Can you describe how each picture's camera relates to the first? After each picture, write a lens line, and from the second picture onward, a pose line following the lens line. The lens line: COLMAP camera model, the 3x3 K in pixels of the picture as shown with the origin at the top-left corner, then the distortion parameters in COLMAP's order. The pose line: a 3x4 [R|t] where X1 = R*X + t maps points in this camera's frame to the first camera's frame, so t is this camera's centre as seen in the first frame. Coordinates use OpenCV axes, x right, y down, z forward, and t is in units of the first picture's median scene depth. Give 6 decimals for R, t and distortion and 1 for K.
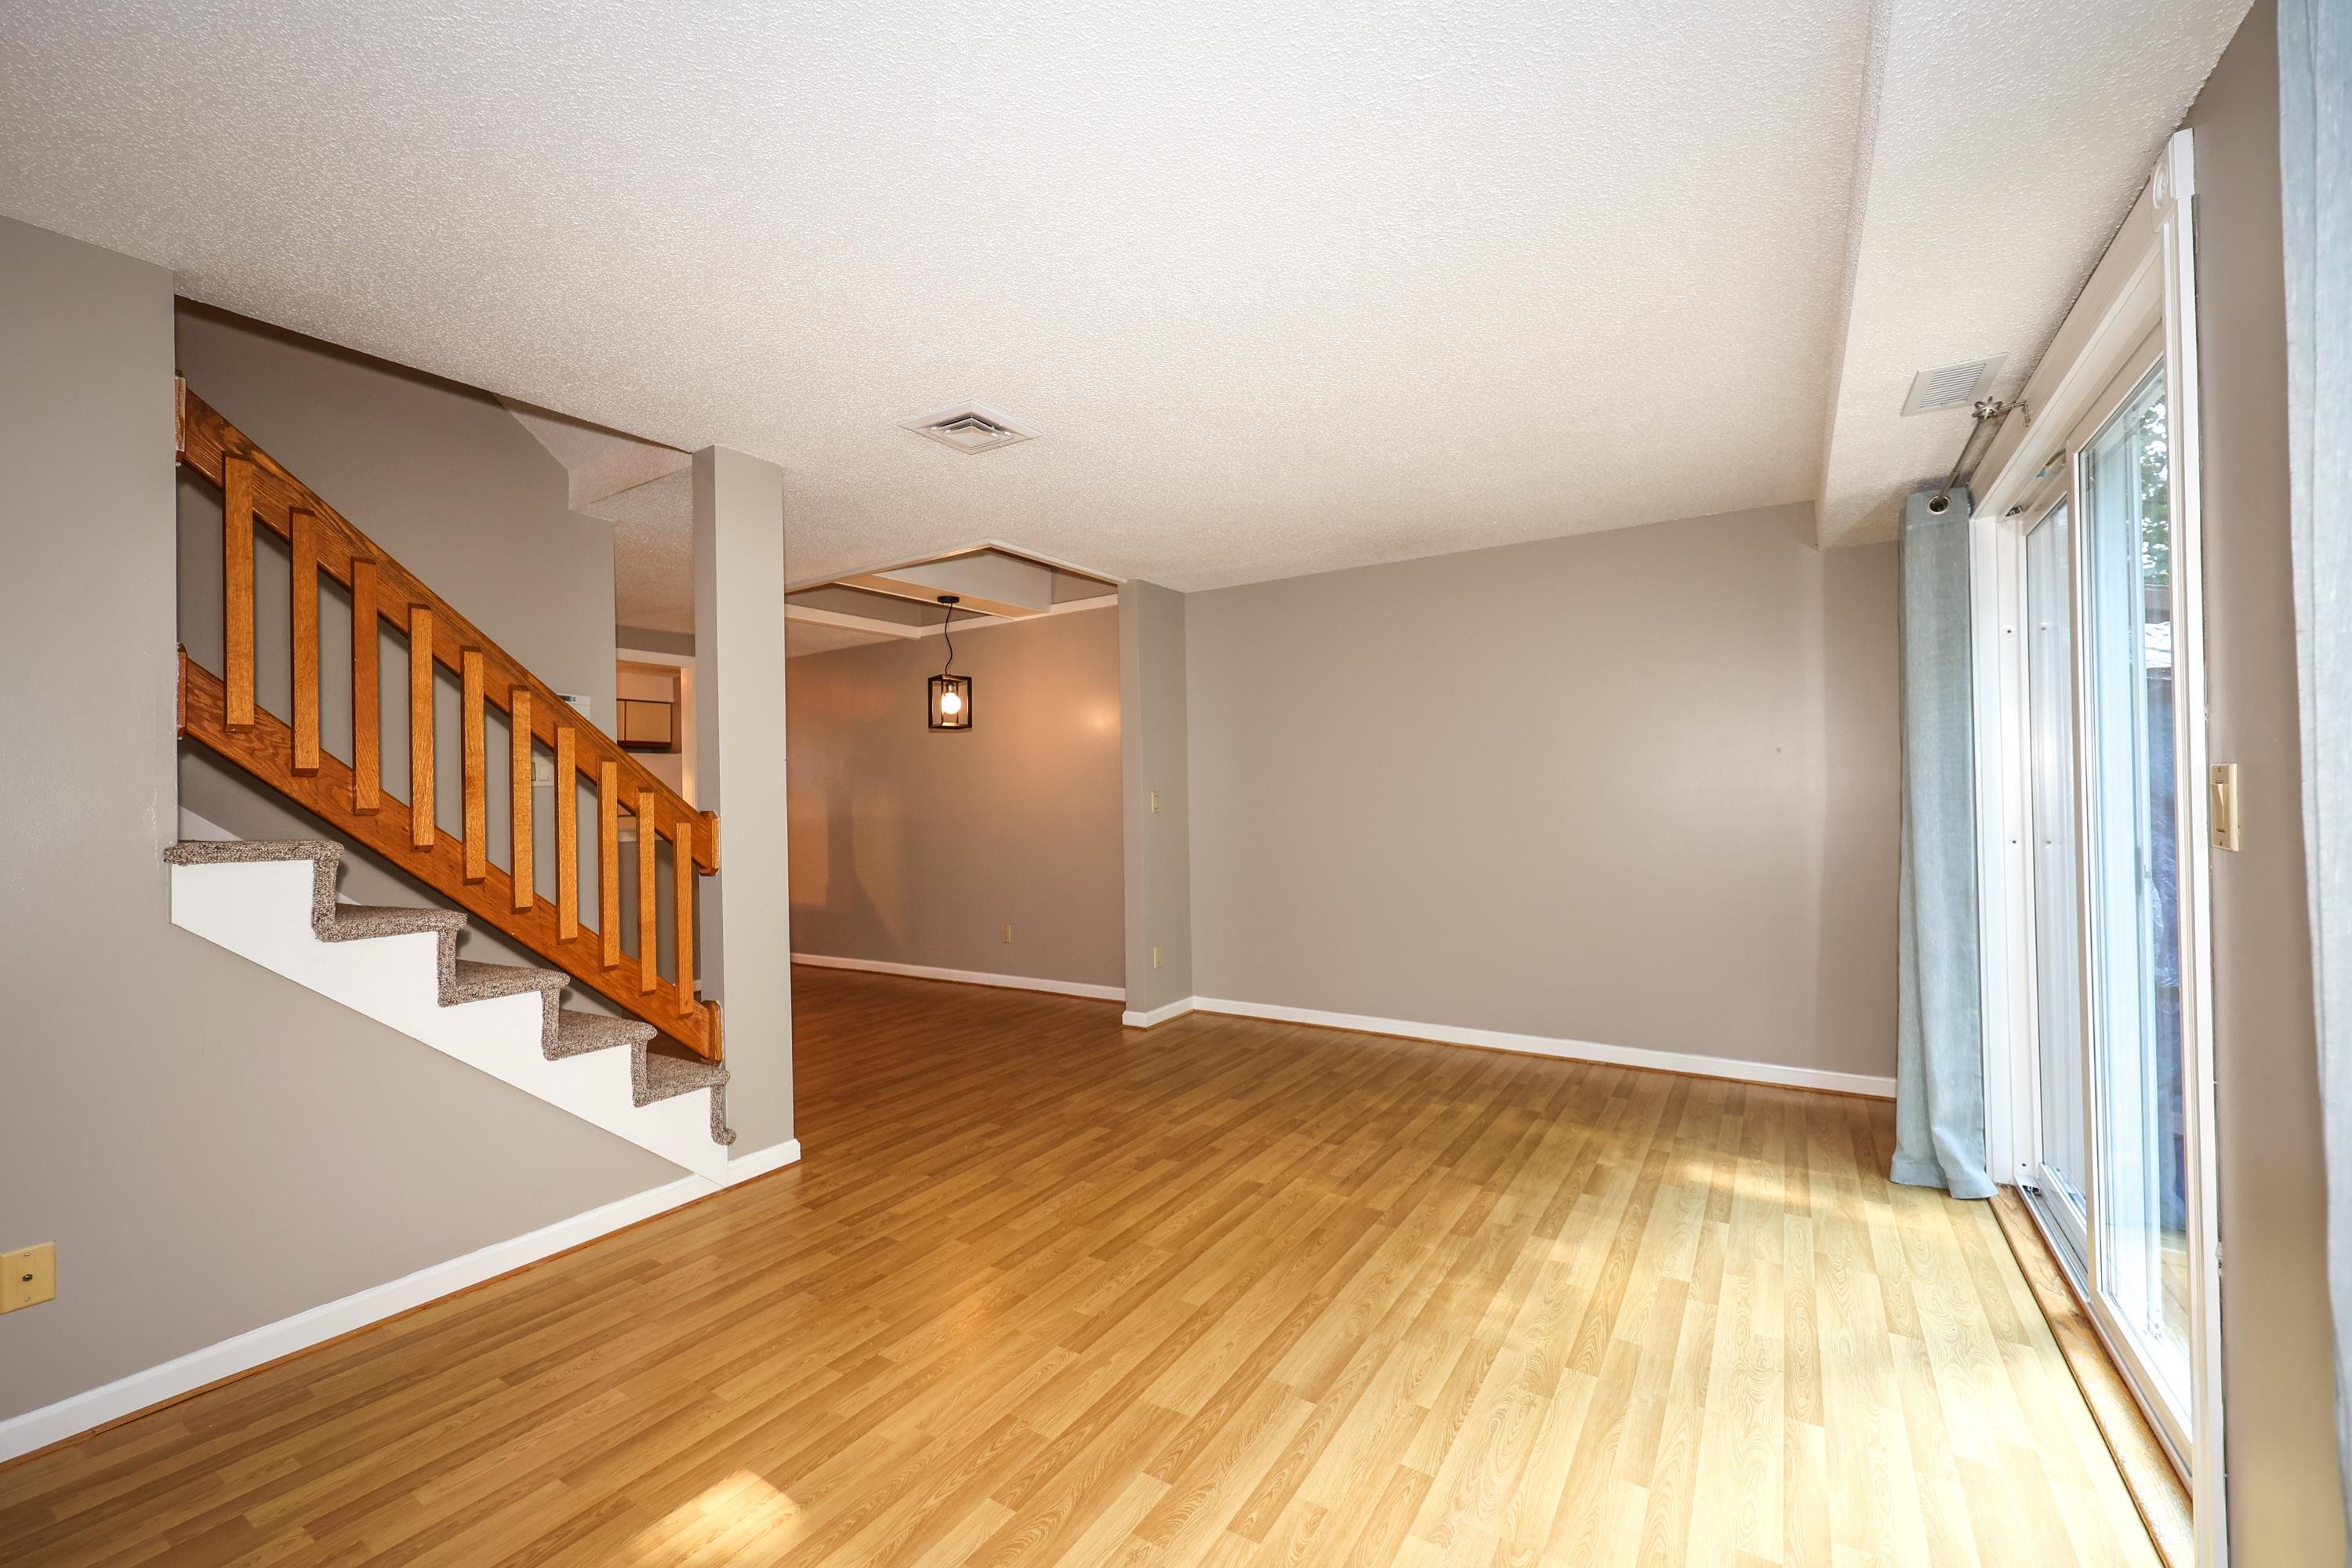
lens RADIAL K [[972.1, 0, 1180.0], [0, 972.1, 795.1], [0, 0, 1]] dist [0.001828, -0.000258]
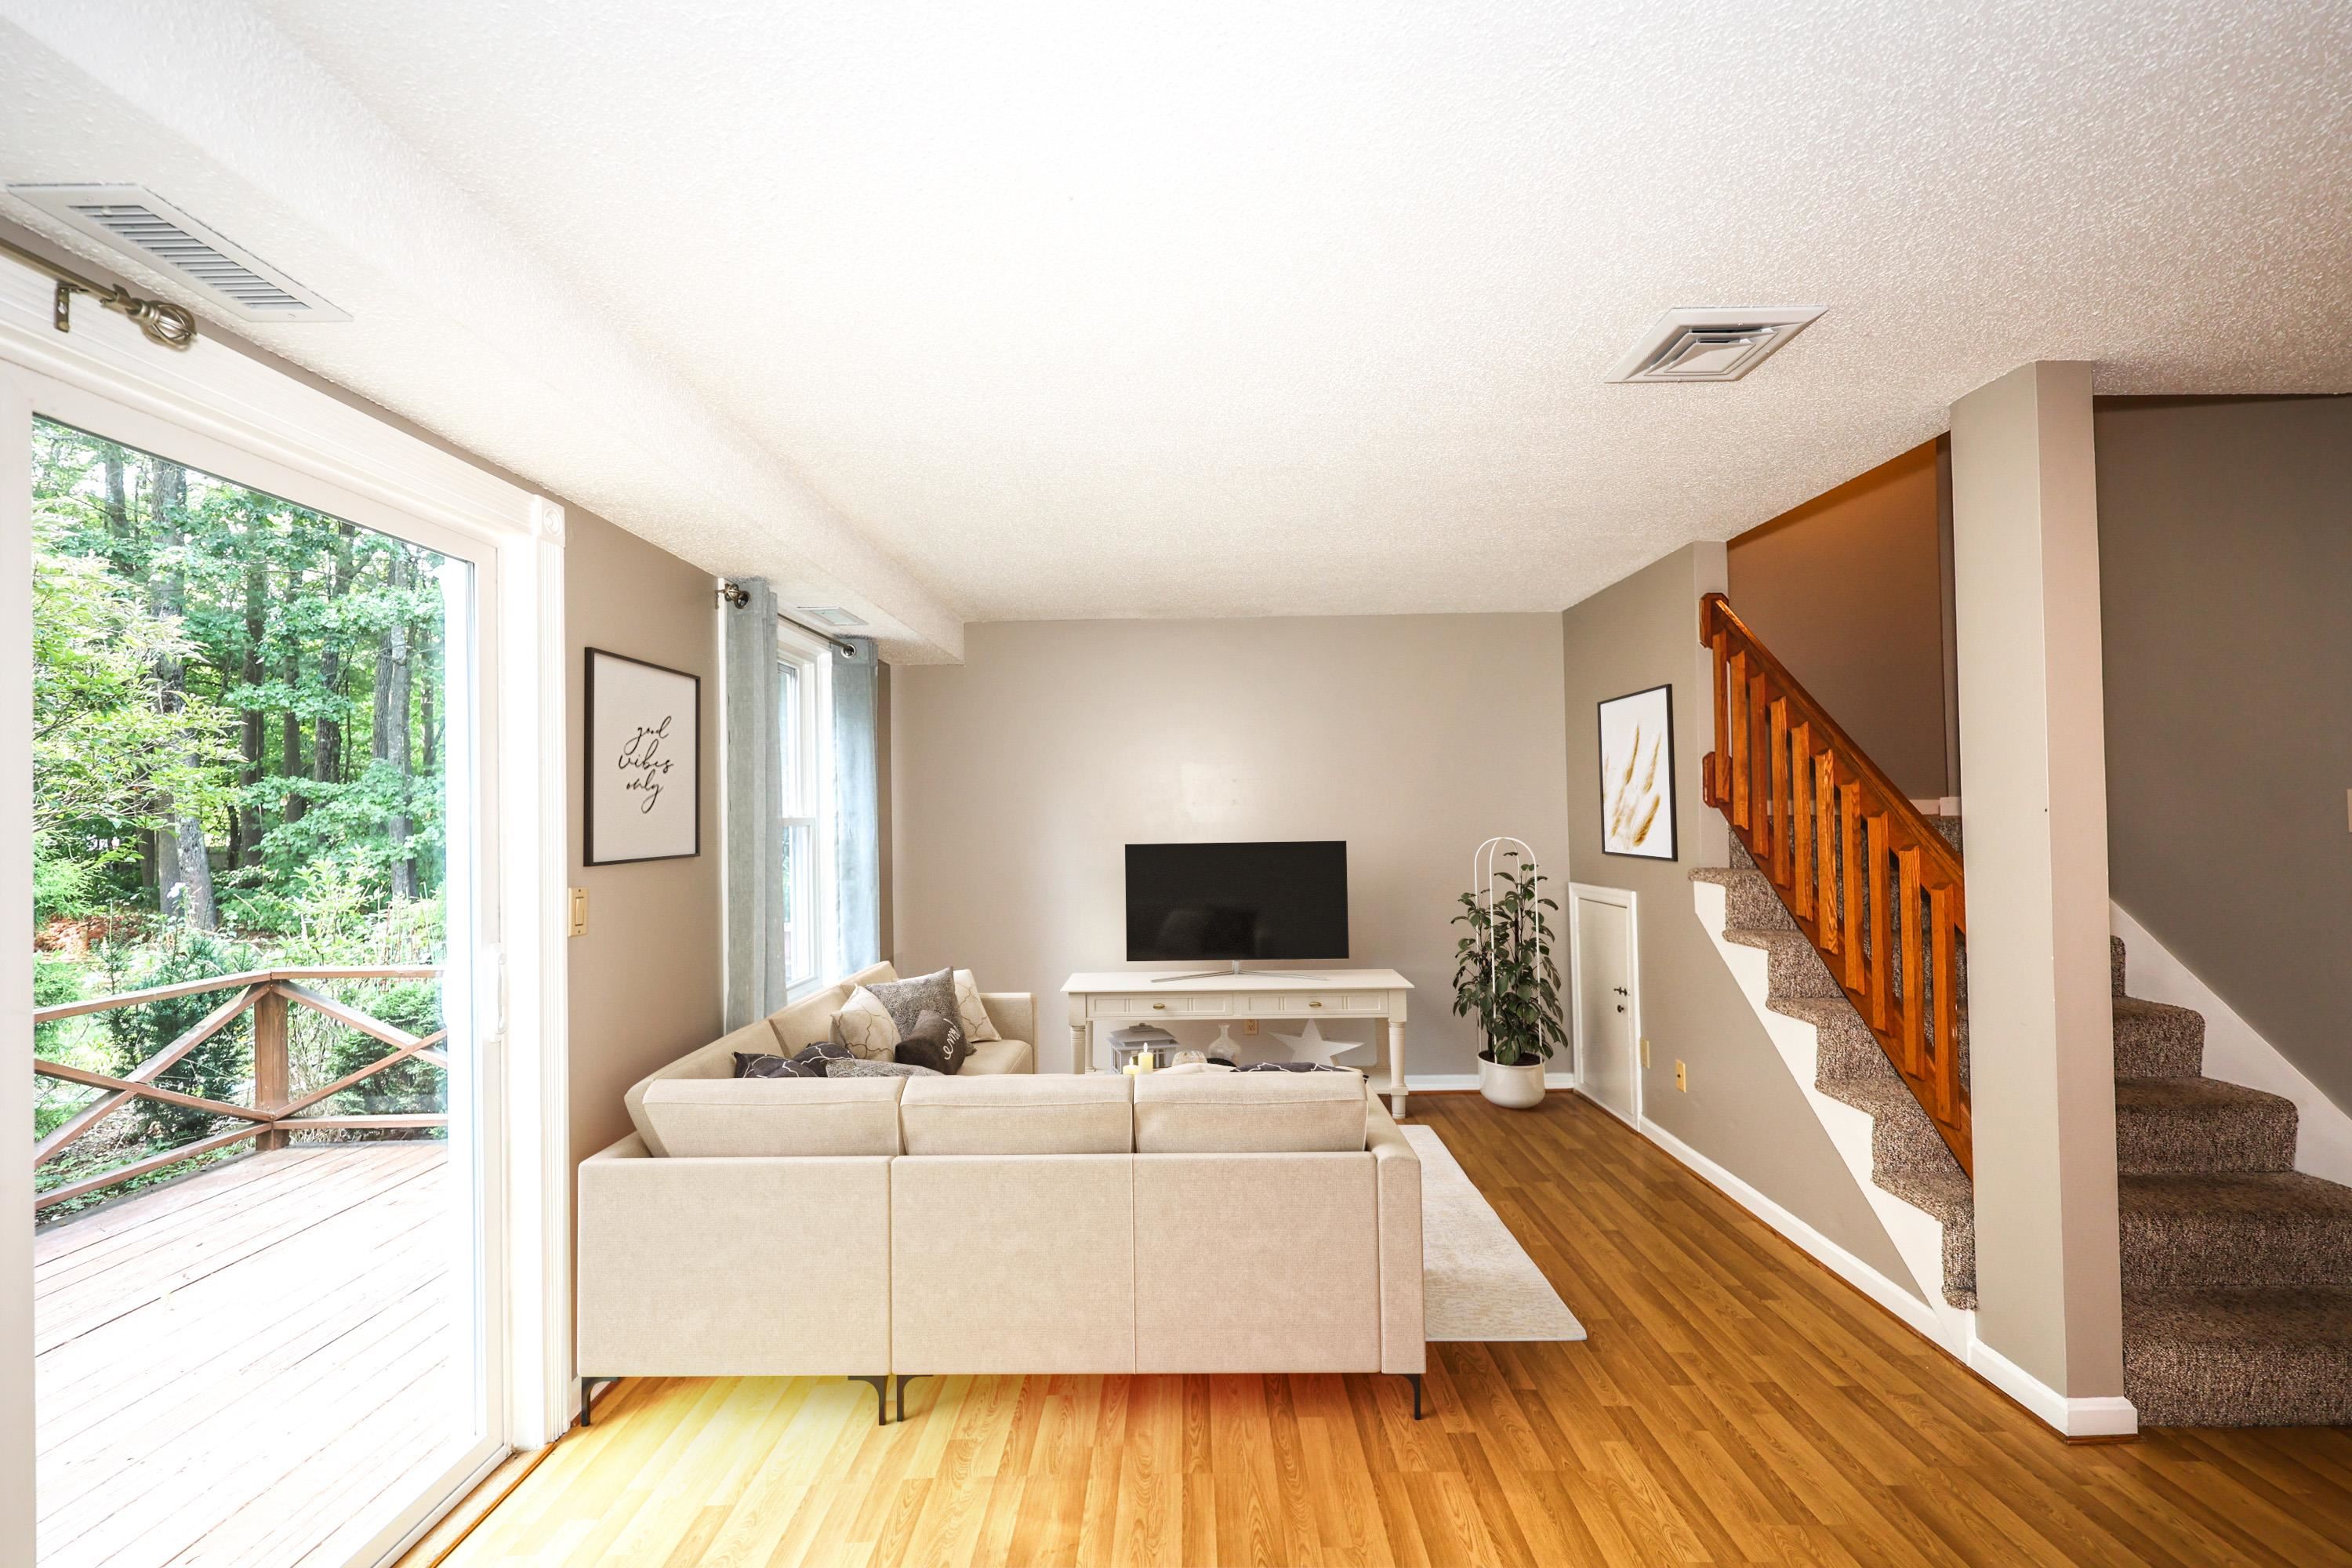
lens RADIAL K [[972.1, 0, 1180.0], [0, 972.1, 795.1], [0, 0, 1]] dist [0.001828, -0.000258]
pose [[-0.849558, 0.024371, -0.526931, 0.525371], [0.034084, 0.999381, -0.008731, -0.073455], [0.526392, -0.025377, -0.849863, 1.521353]]
